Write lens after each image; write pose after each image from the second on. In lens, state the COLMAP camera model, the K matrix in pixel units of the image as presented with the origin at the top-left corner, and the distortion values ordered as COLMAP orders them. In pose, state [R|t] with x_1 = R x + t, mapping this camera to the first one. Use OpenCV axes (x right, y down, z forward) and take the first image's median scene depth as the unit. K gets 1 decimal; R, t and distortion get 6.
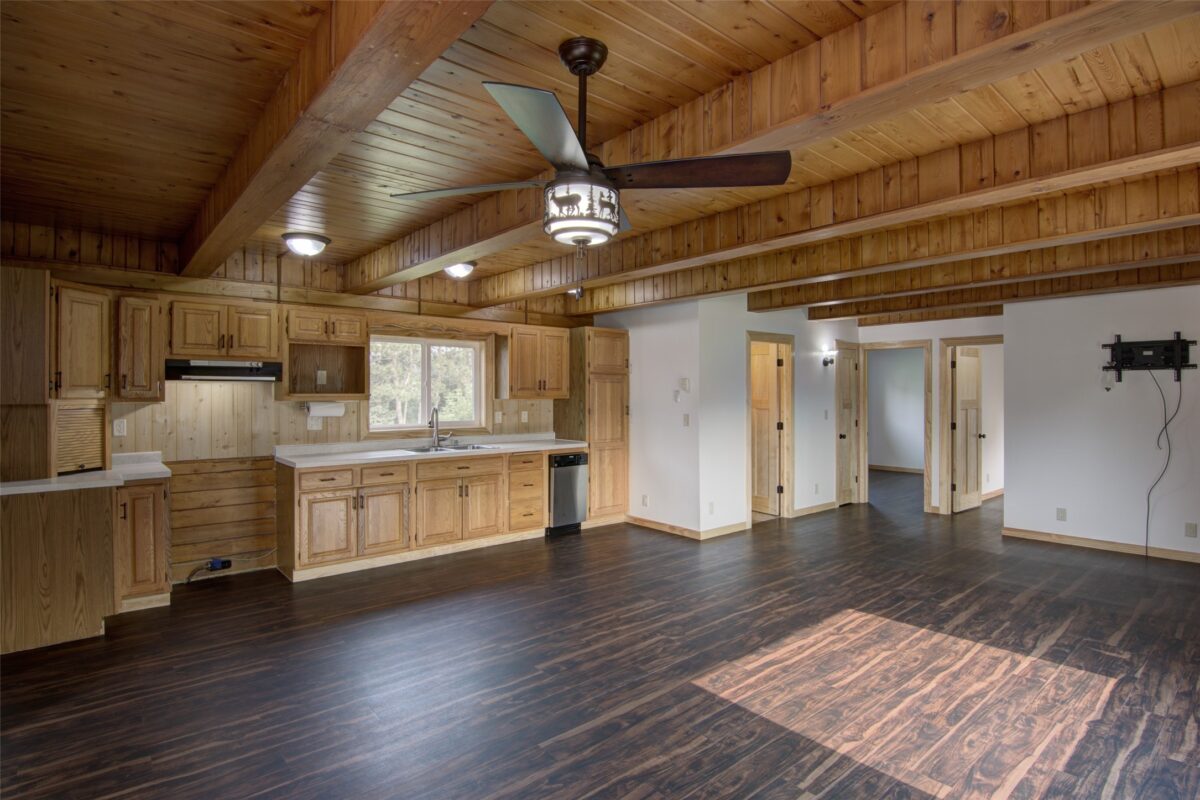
lens RADIAL K [[605.1, 0, 545.1], [0, 605.1, 393.9], [0, 0, 1]] dist [-0.009476, -0.005251]
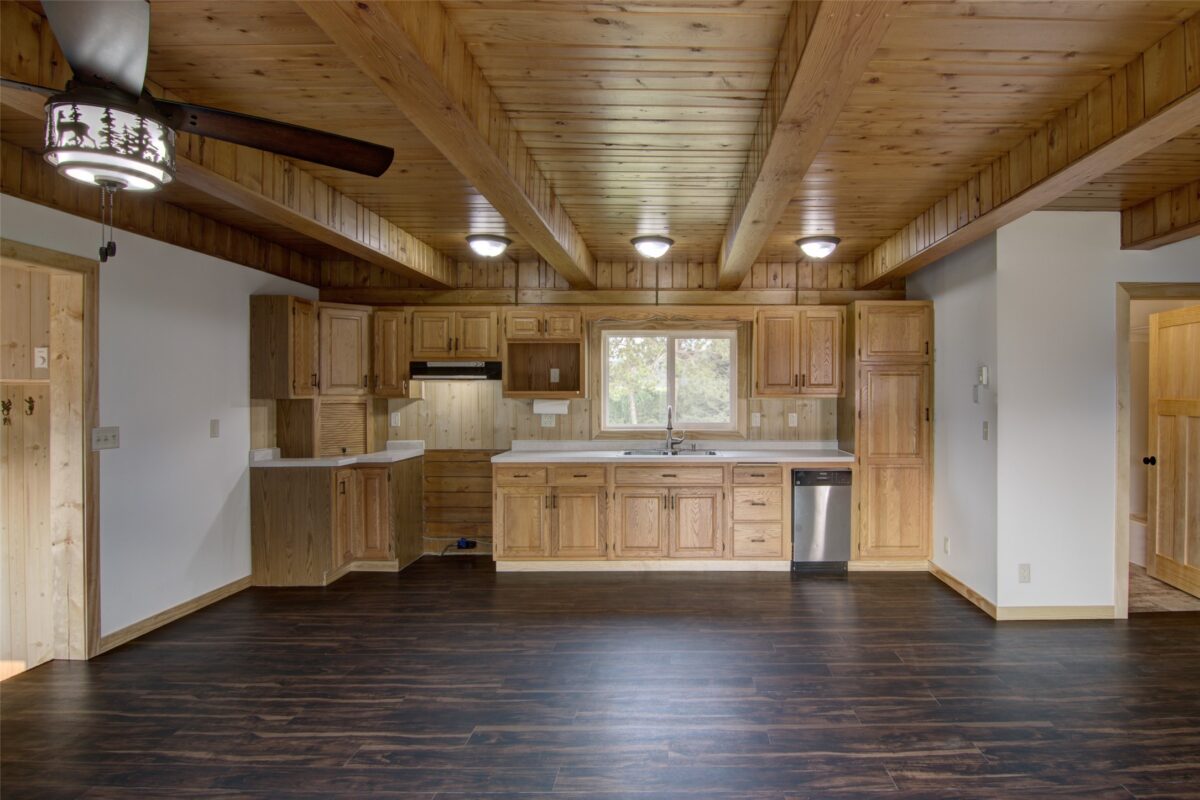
lens RADIAL K [[605.1, 0, 666.1], [0, 605.1, 401.5], [0, 0, 1]] dist [-0.009476, -0.005251]
pose [[0.791920, 0.006705, -0.610588, 0.480643], [-0.000590, 0.999948, 0.010217, 0.007072], [0.610625, -0.007731, 0.791882, 0.374678]]
